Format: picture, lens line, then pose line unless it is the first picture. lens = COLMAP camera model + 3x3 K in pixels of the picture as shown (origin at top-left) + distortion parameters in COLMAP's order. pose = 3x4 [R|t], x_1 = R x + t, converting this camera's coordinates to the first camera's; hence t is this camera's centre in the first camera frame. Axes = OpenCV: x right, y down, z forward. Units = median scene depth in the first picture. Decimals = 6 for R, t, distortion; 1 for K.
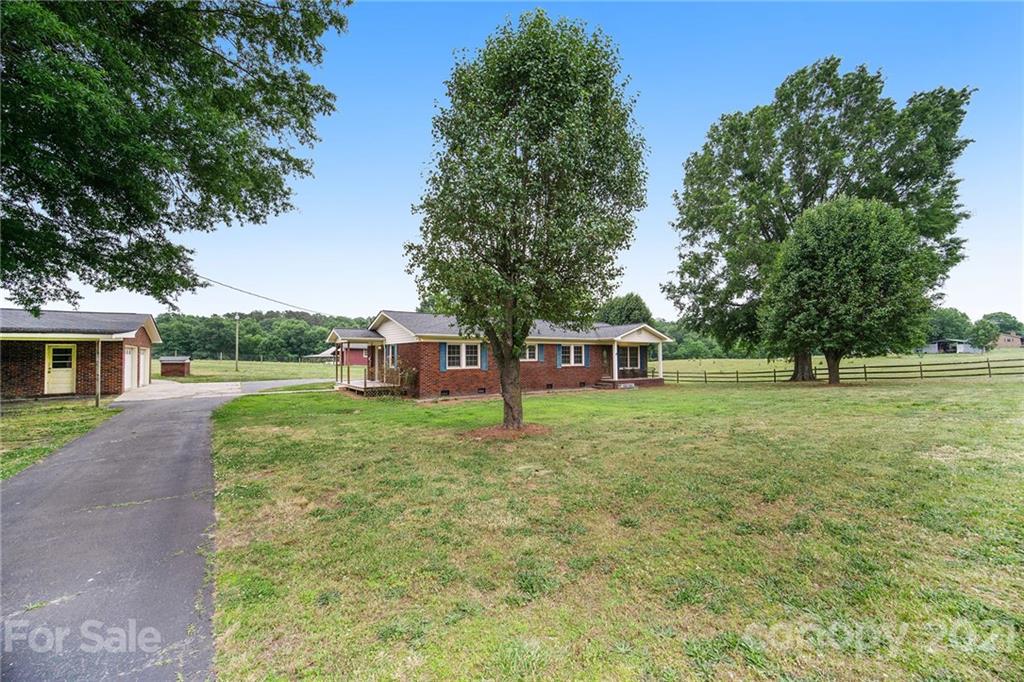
lens RADIAL K [[464.5, 0, 512.0], [0, 464.5, 341.0], [0, 0, 1]] dist [-0.000615, -0.000166]
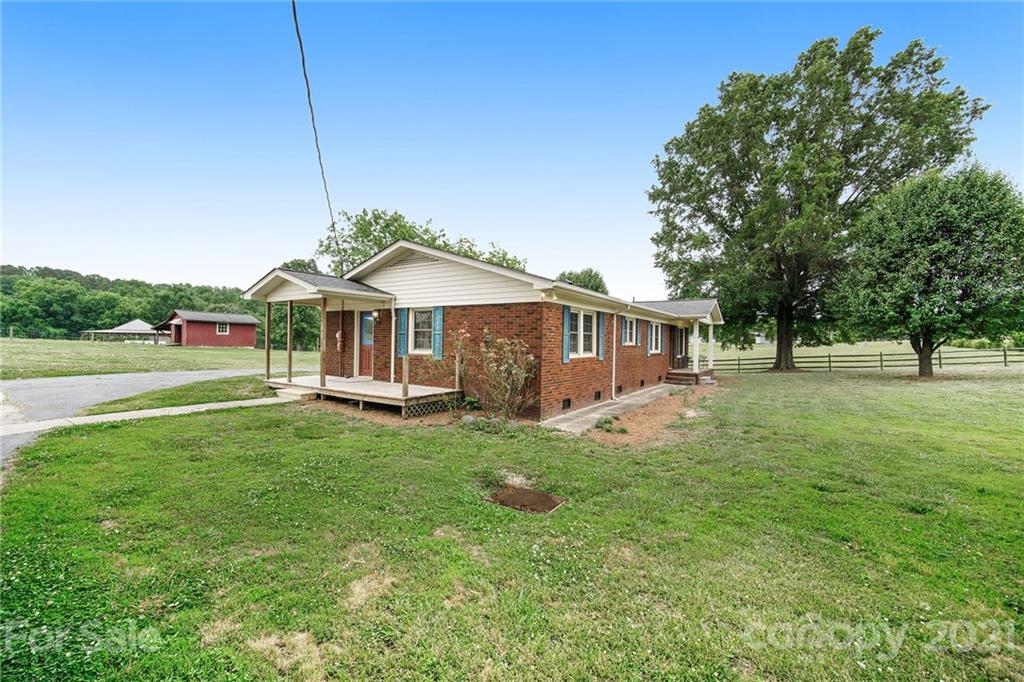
lens RADIAL K [[426.4, 0, 507.4], [0, 426.4, 340.1], [0, 0, 1]] dist [0.000700, 0.000076]
pose [[0.920569, 0.021152, 0.390006, -0.299793], [-0.033689, 0.999111, 0.025334, 0.023151], [-0.389124, -0.036461, 0.920464, 0.446951]]
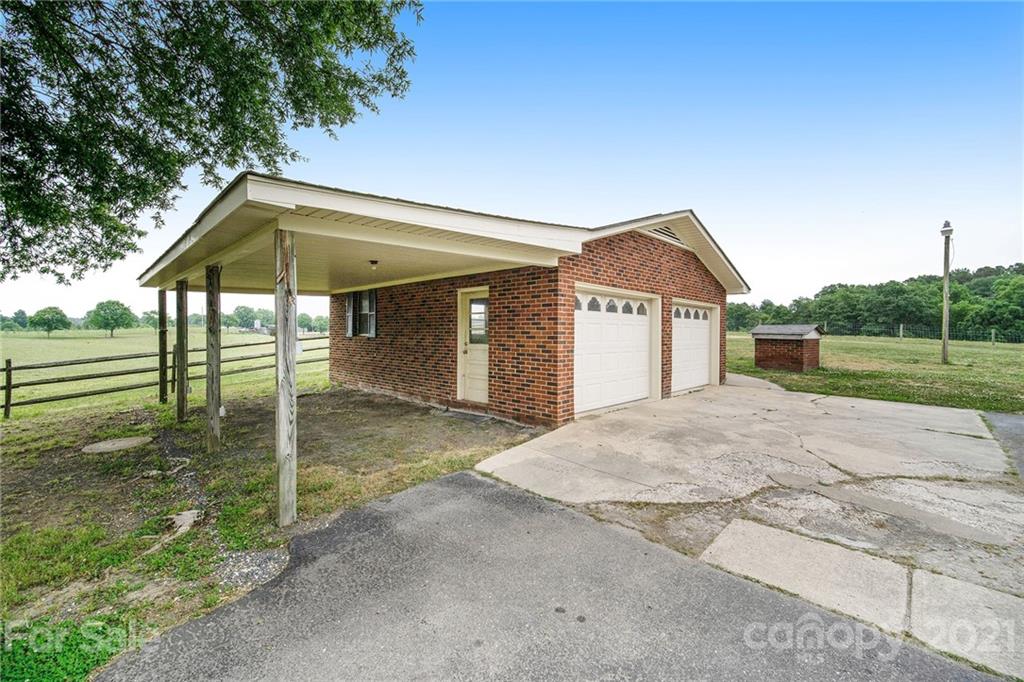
lens RADIAL K [[419.8, 0, 517.4], [0, 419.8, 340.5], [0, 0, 1]] dist [-0.000180, -0.000010]
pose [[0.268629, 0.029191, -0.962801, -0.431479], [0.018929, 0.999188, 0.035575, 0.030894], [0.963058, -0.027782, 0.267859, 0.686295]]
